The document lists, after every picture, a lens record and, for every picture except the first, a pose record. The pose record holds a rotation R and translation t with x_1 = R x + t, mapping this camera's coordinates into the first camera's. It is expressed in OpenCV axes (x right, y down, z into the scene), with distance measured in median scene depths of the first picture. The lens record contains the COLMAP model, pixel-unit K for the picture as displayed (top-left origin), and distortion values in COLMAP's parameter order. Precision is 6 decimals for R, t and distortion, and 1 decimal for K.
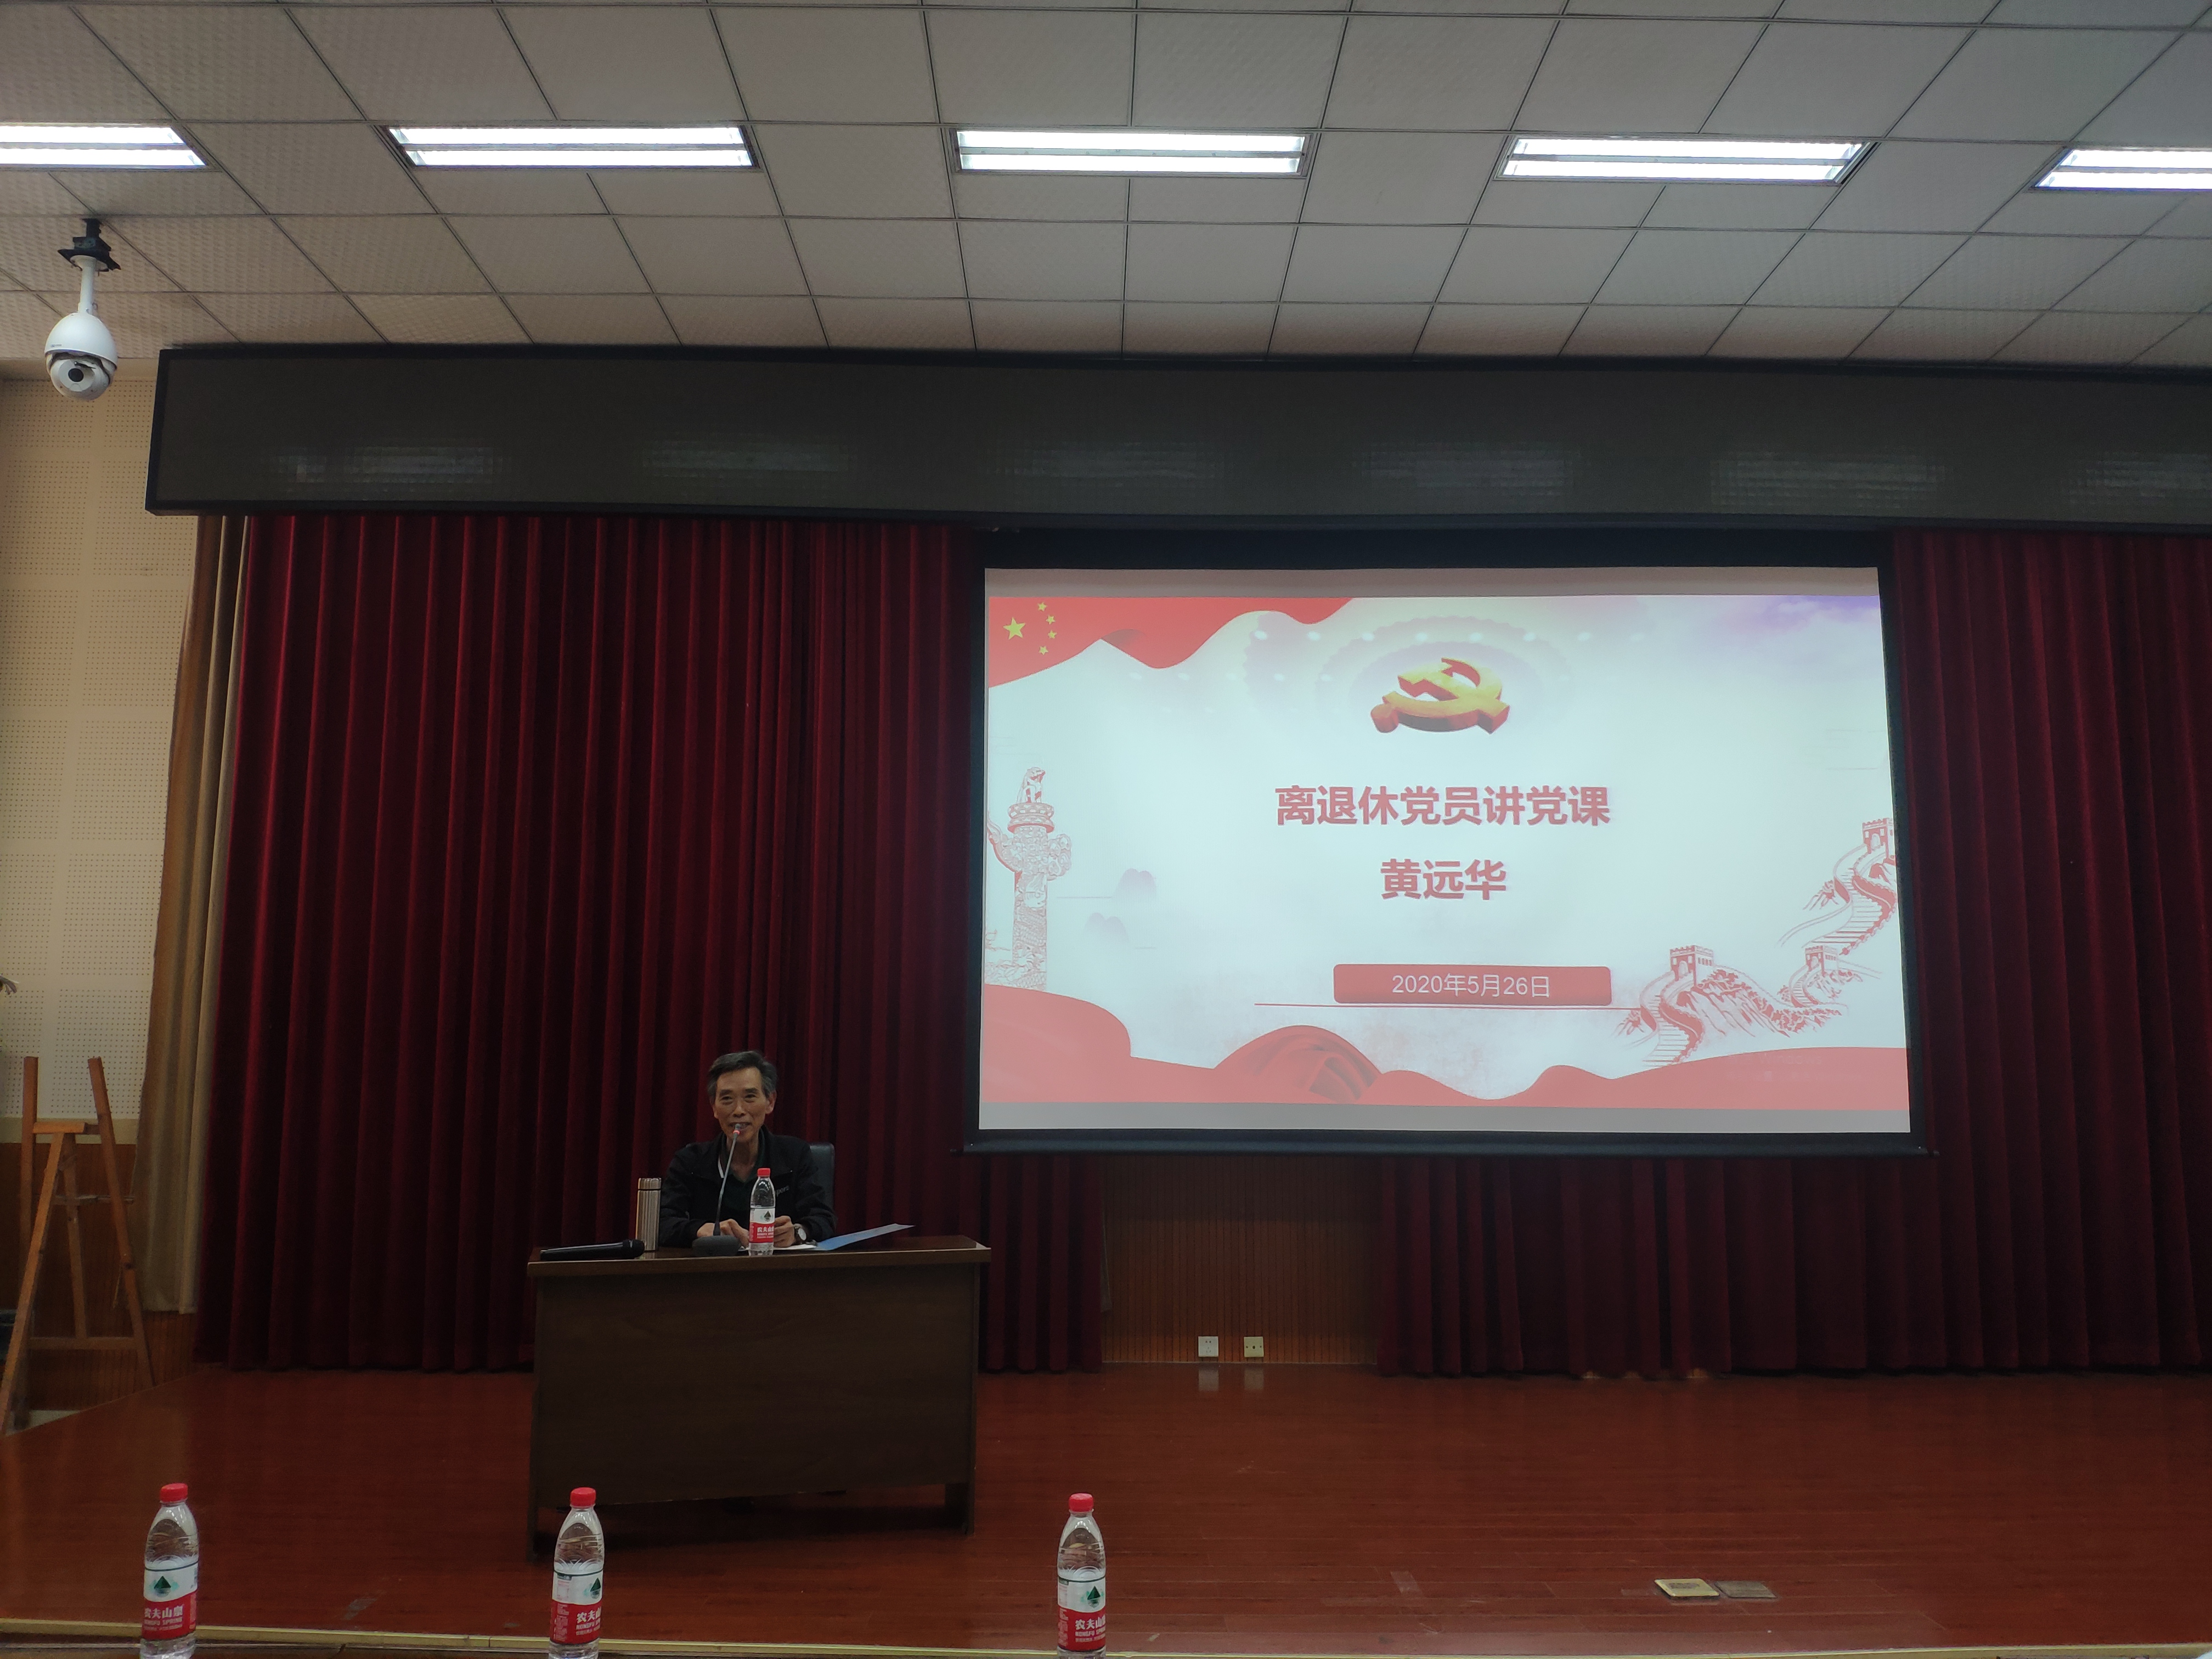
lens RADIAL K [[1698.1, 0, 1121.0], [0, 1698.1, 841.8], [0, 0, 1]] dist [0.061406, -0.117703]
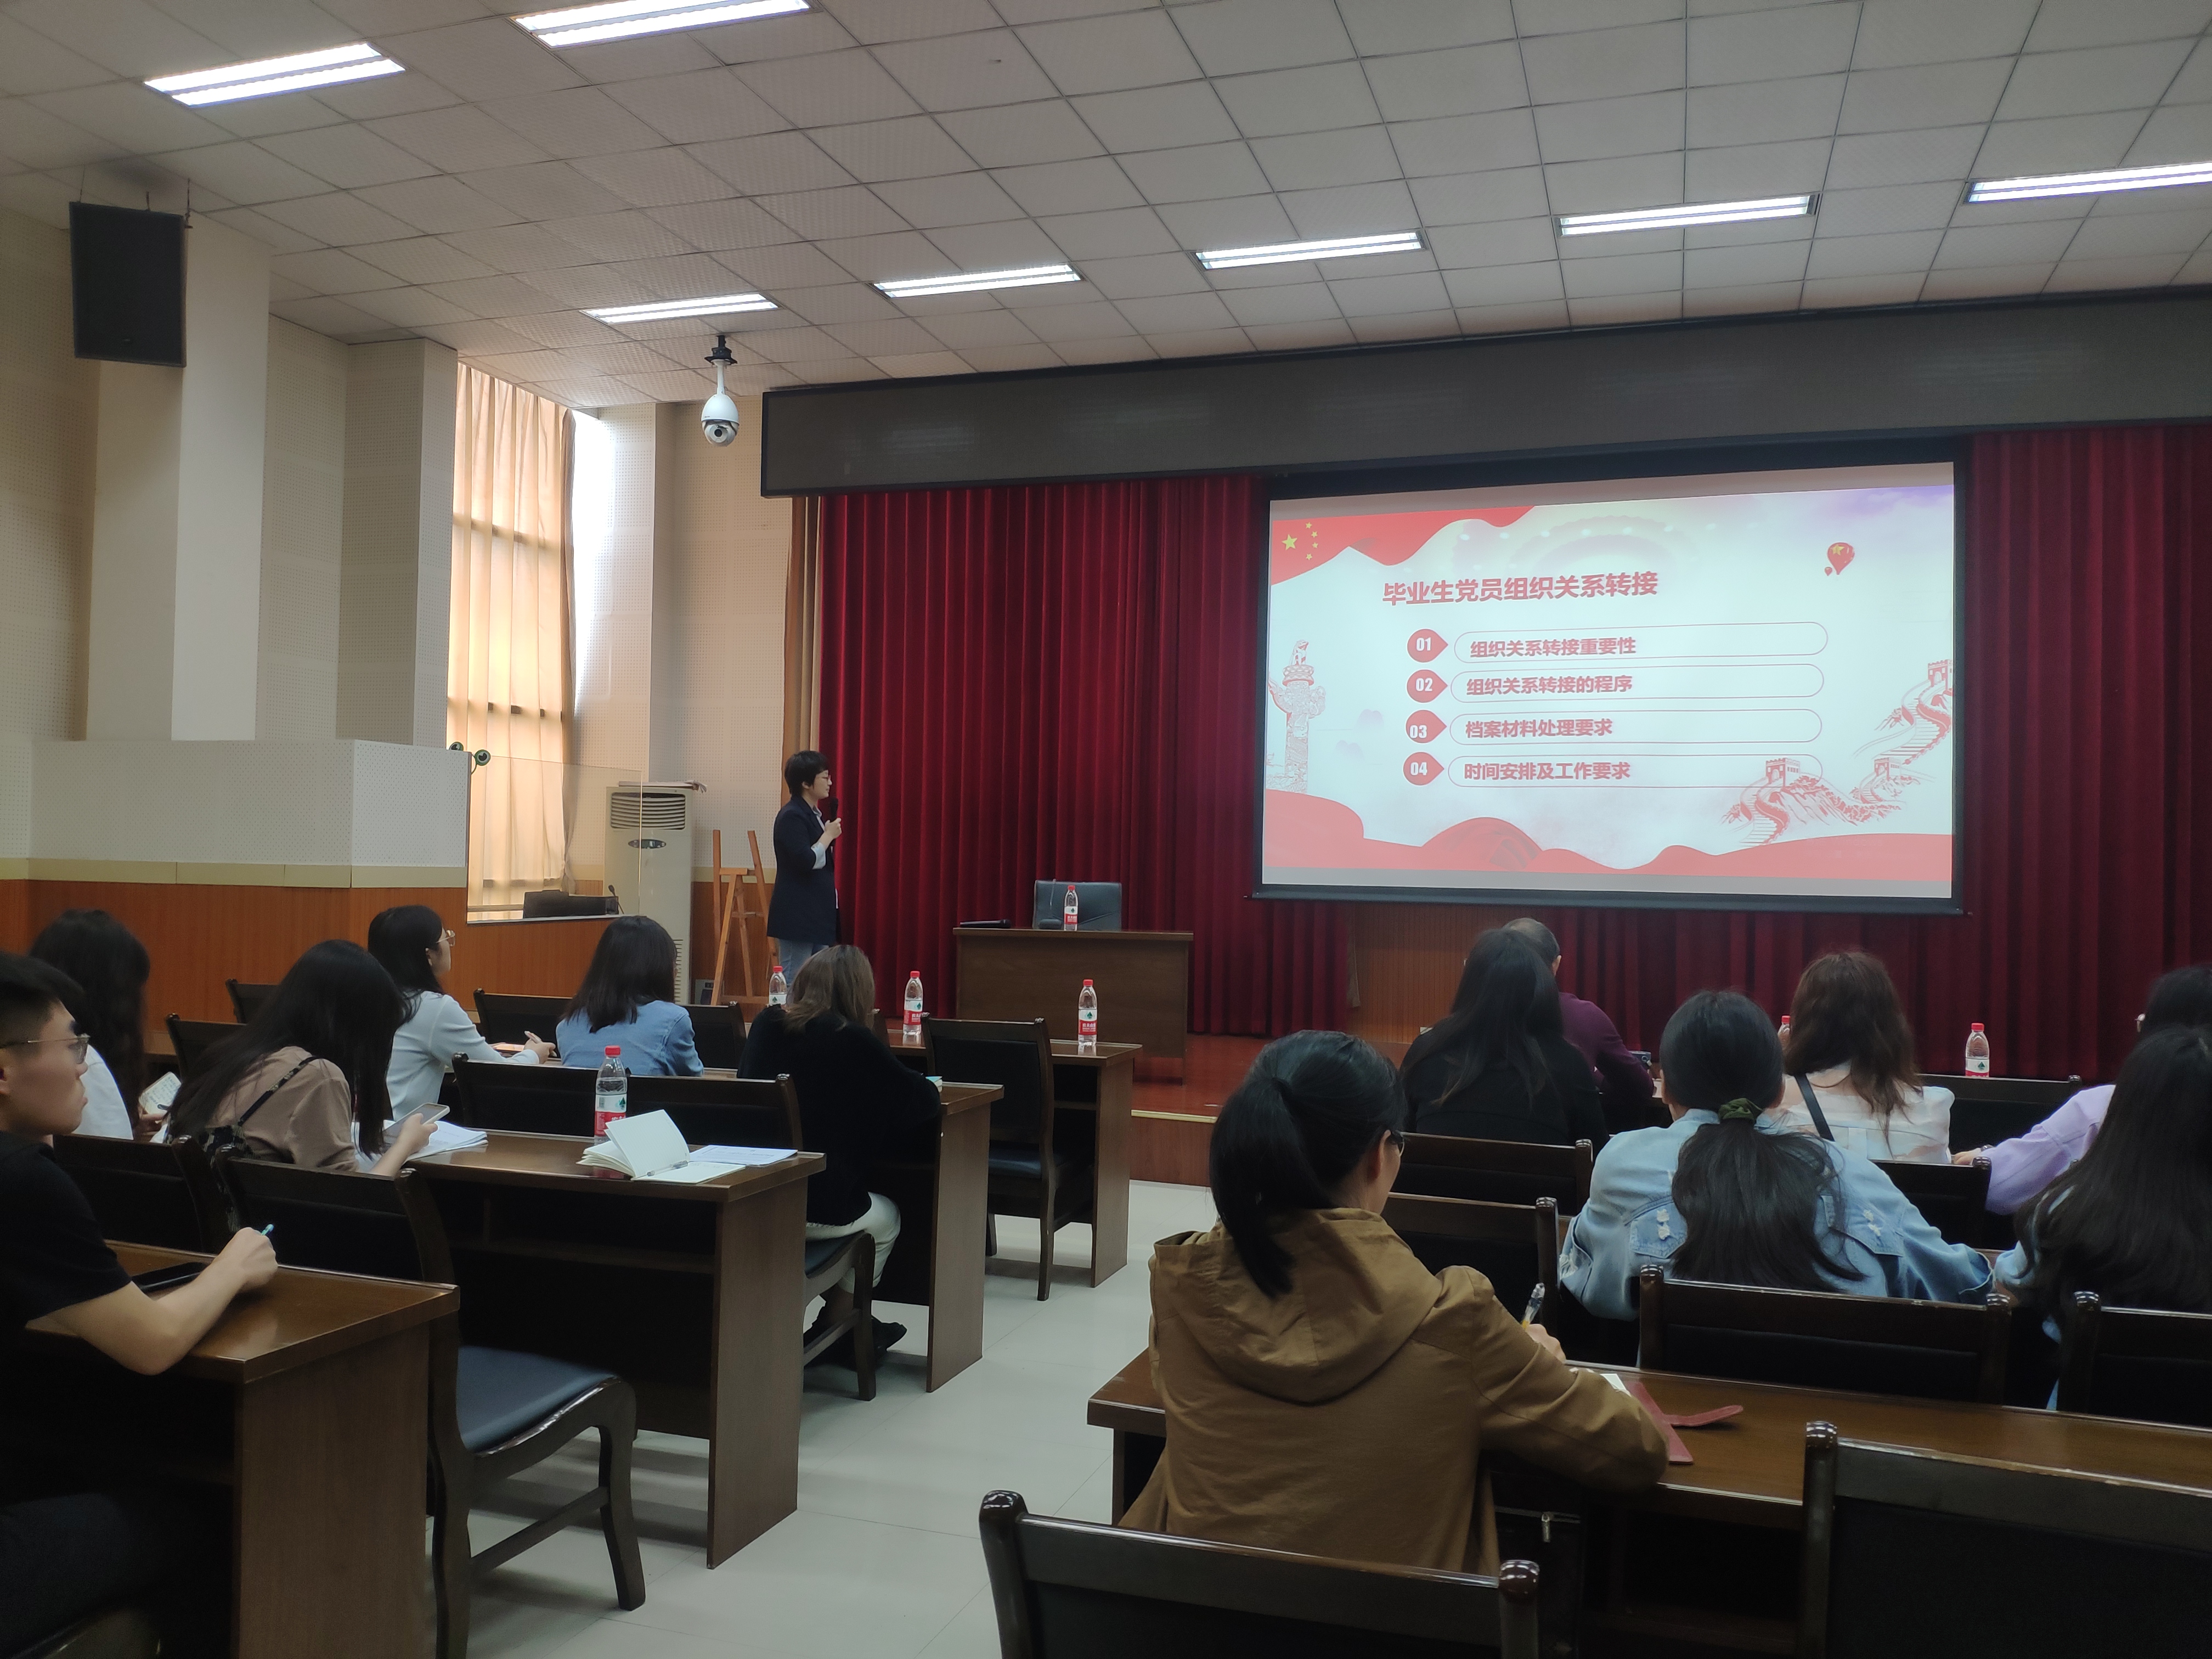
lens RADIAL K [[1698.1, 0, 1121.0], [0, 1698.1, 841.8], [0, 0, 1]] dist [0.061406, -0.117703]
pose [[0.947427, 0.011474, -0.319765, 0.272421], [0.025567, 0.993447, 0.111400, -0.037461], [0.318947, -0.113719, 0.940925, -0.447879]]
